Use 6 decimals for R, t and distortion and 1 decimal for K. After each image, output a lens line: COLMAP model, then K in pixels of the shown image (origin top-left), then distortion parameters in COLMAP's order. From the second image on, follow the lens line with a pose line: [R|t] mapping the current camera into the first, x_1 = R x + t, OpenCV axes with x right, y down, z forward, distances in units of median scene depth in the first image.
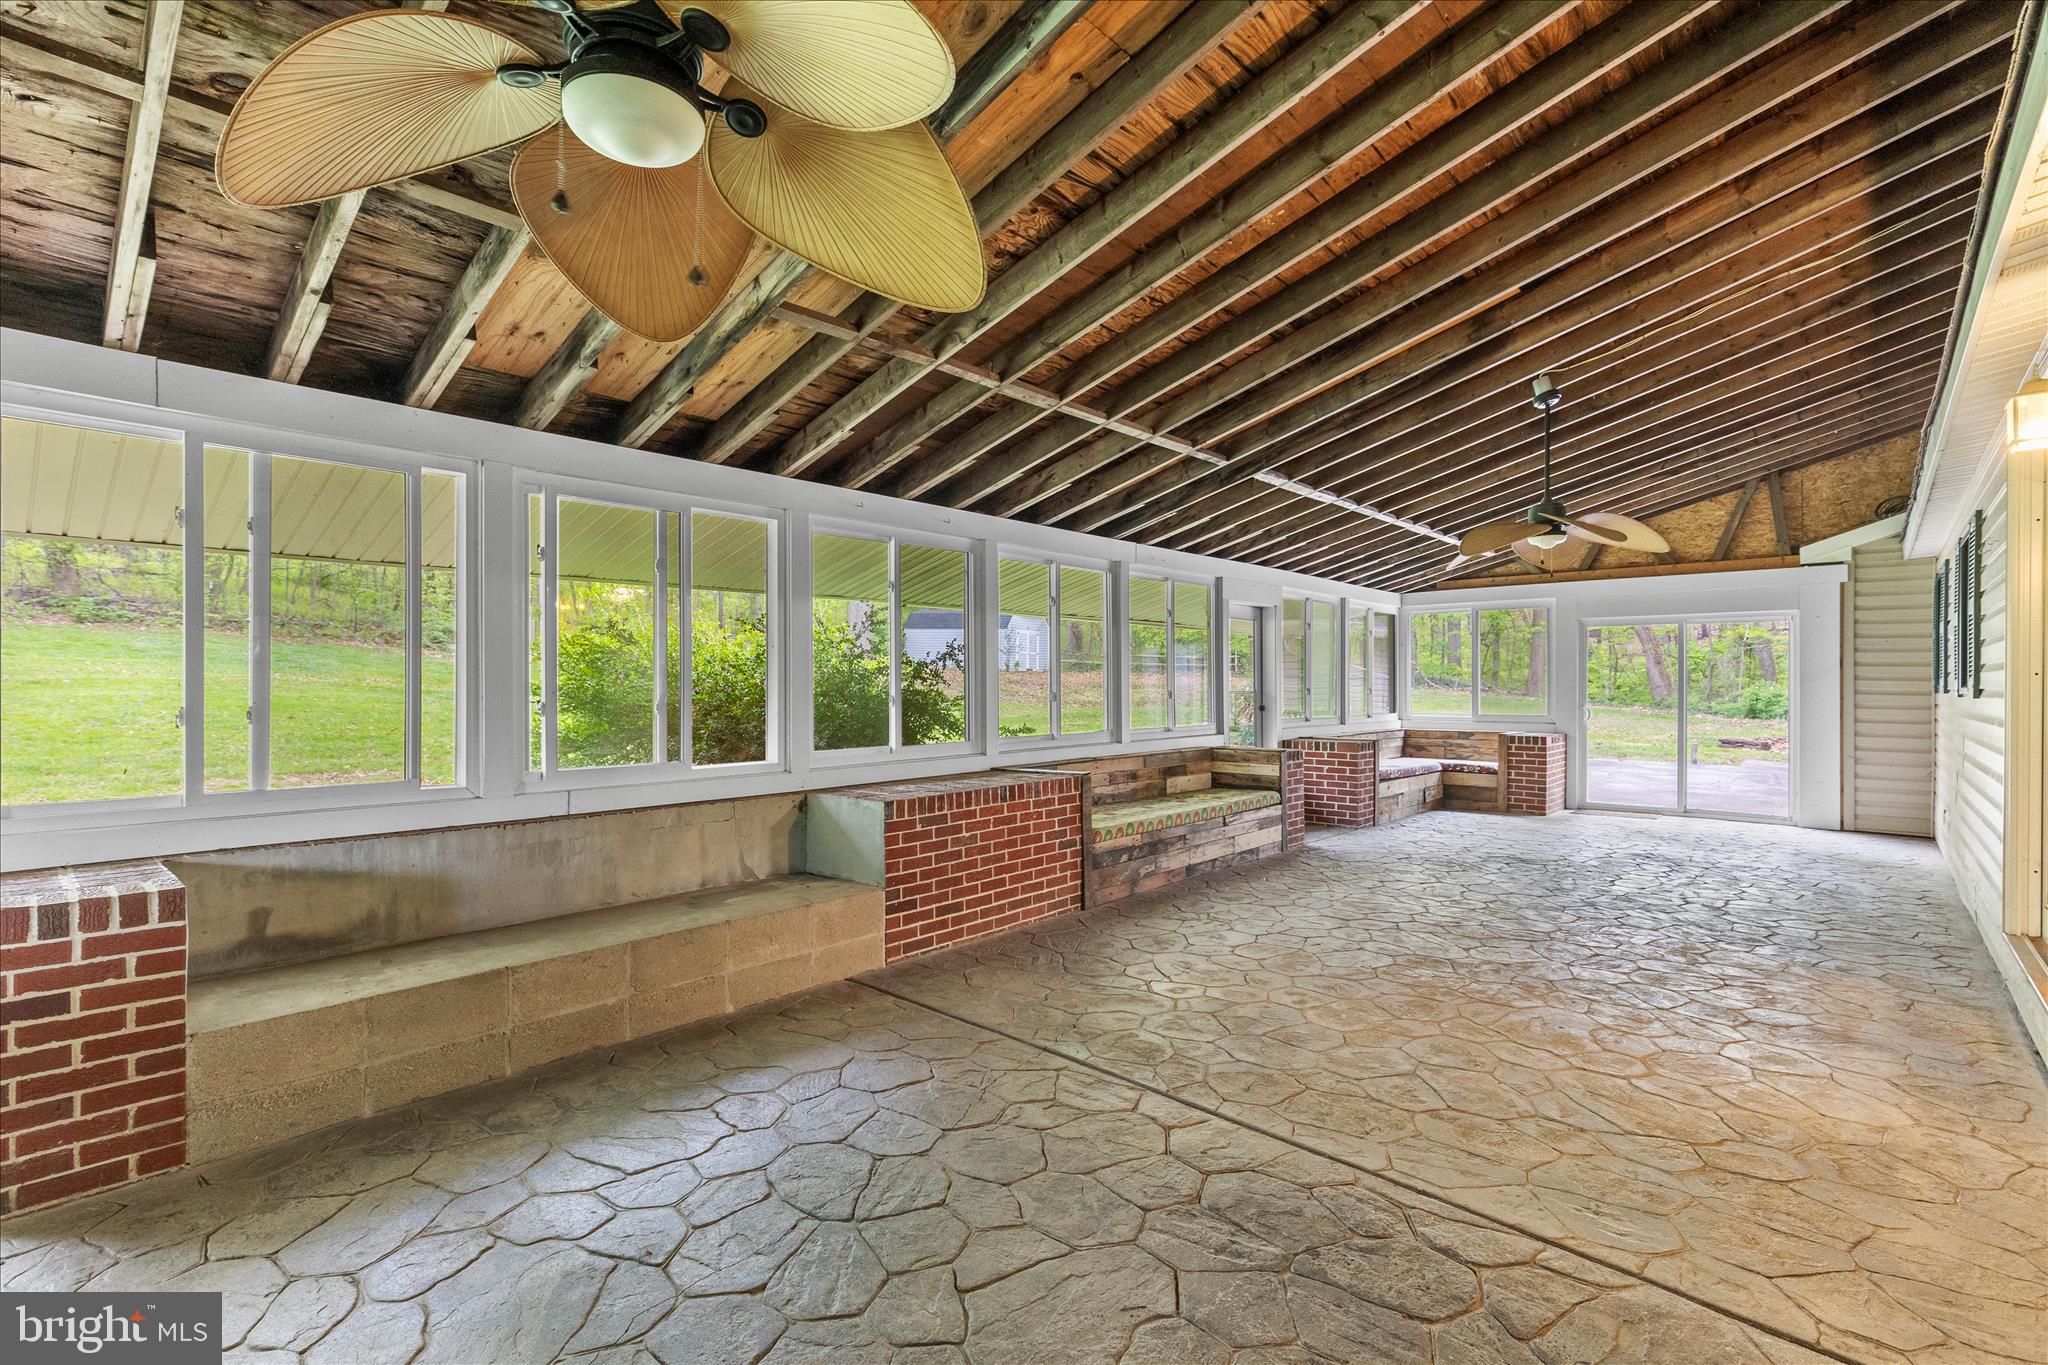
lens RADIAL K [[869.0, 0, 1024.0], [0, 869.0, 682.5], [0, 0, 1]] dist [-0.000105, 0.000015]
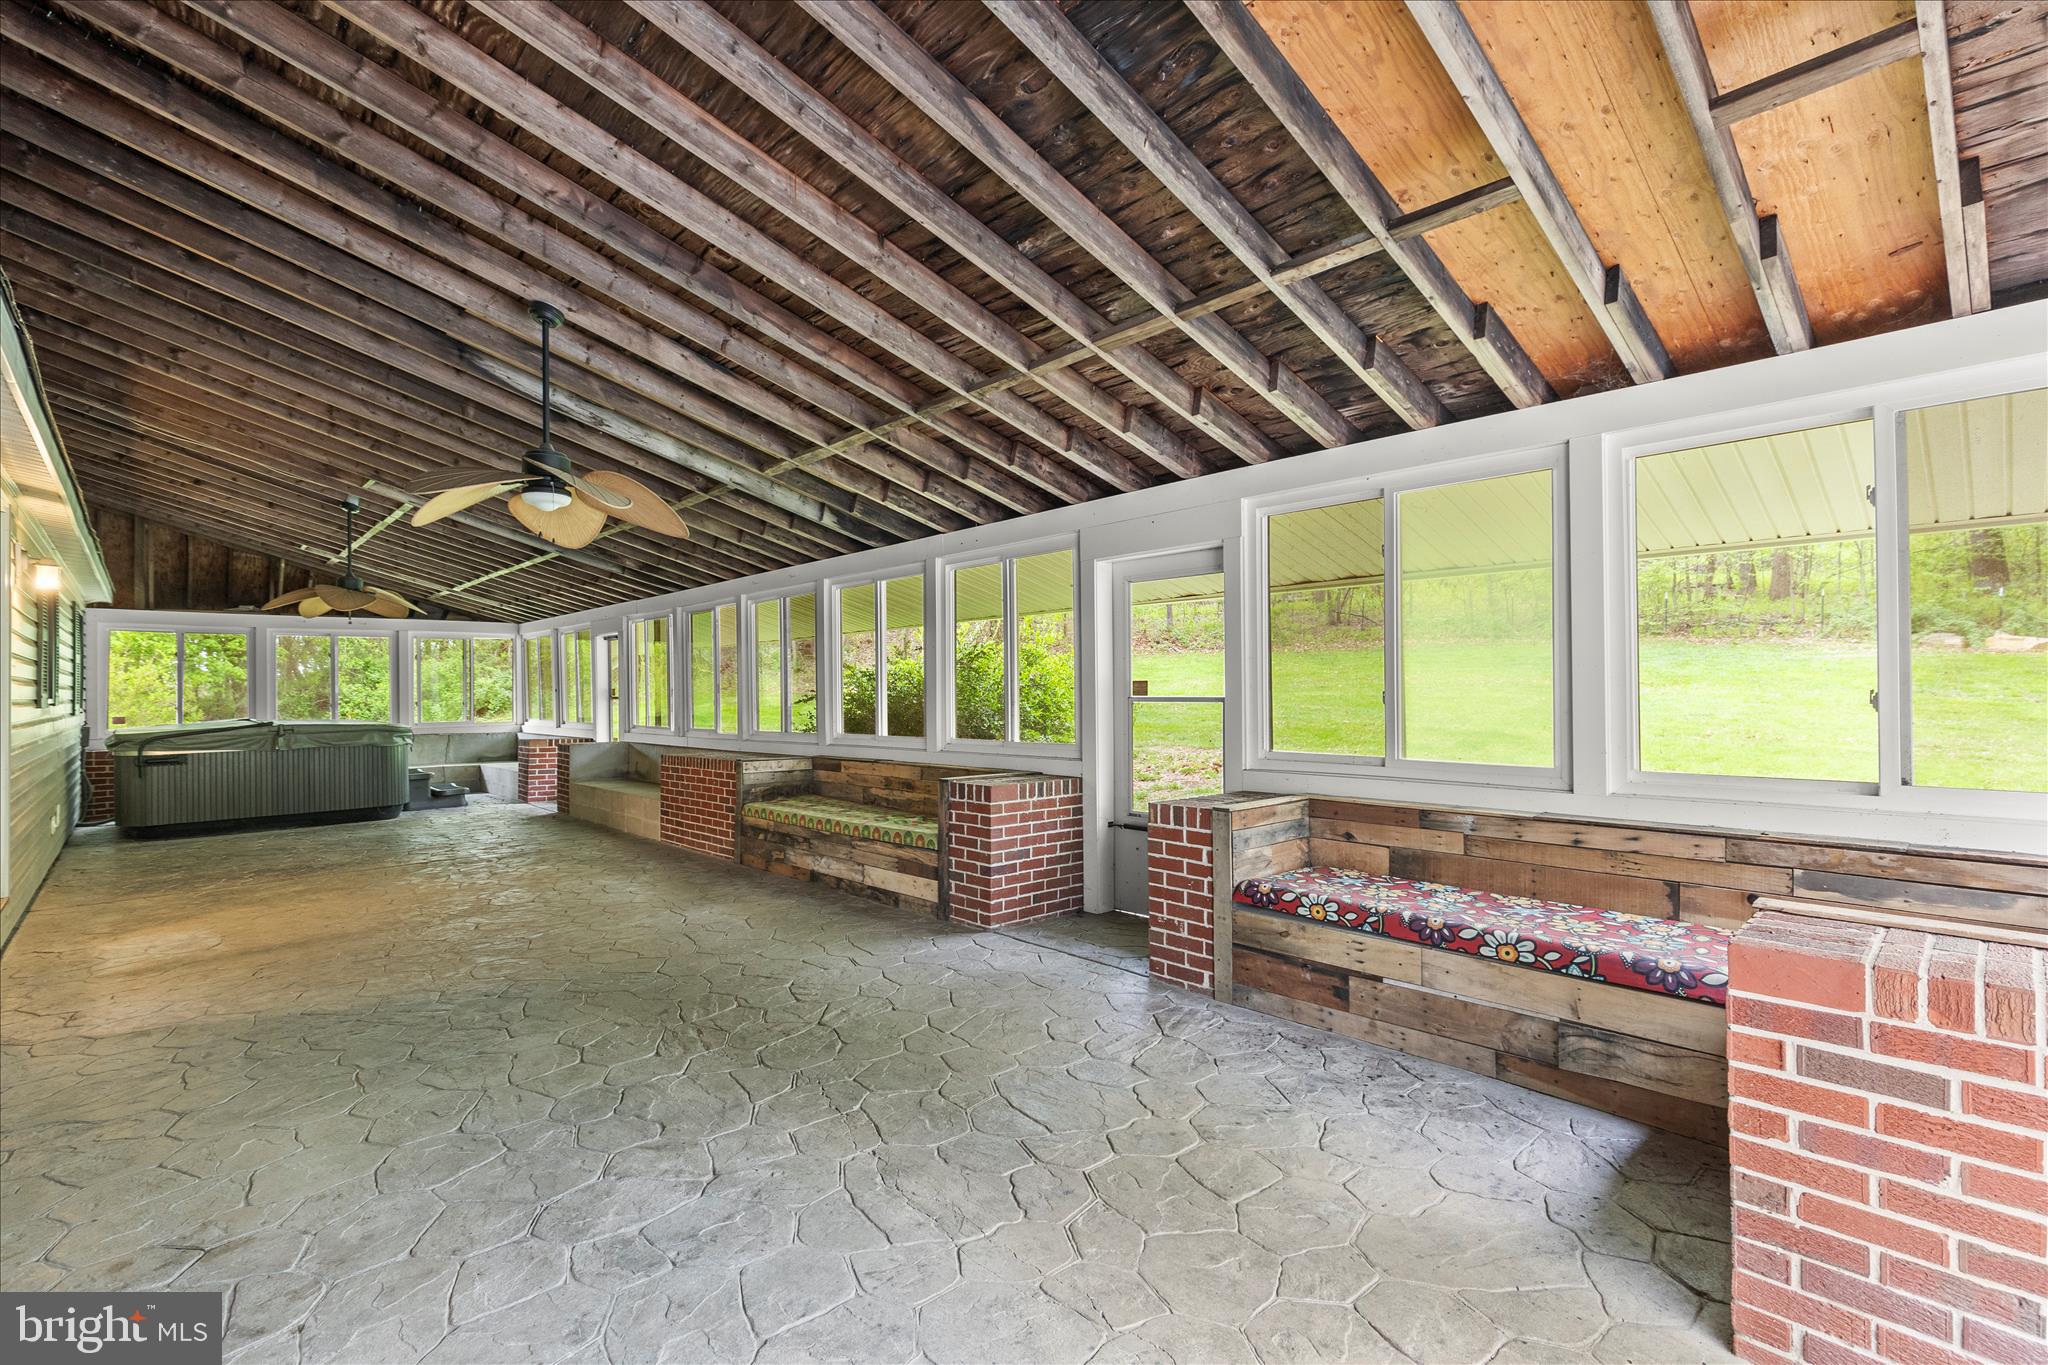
lens RADIAL K [[919.6, 0, 1024.0], [0, 919.6, 682.5], [0, 0, 1]] dist [0.000561, 0.000169]
pose [[-0.046131, -0.000466, -0.998935, 1.114179], [0.023040, 0.999733, -0.001531, -0.001226], [0.998670, -0.023086, -0.046108, 1.158067]]
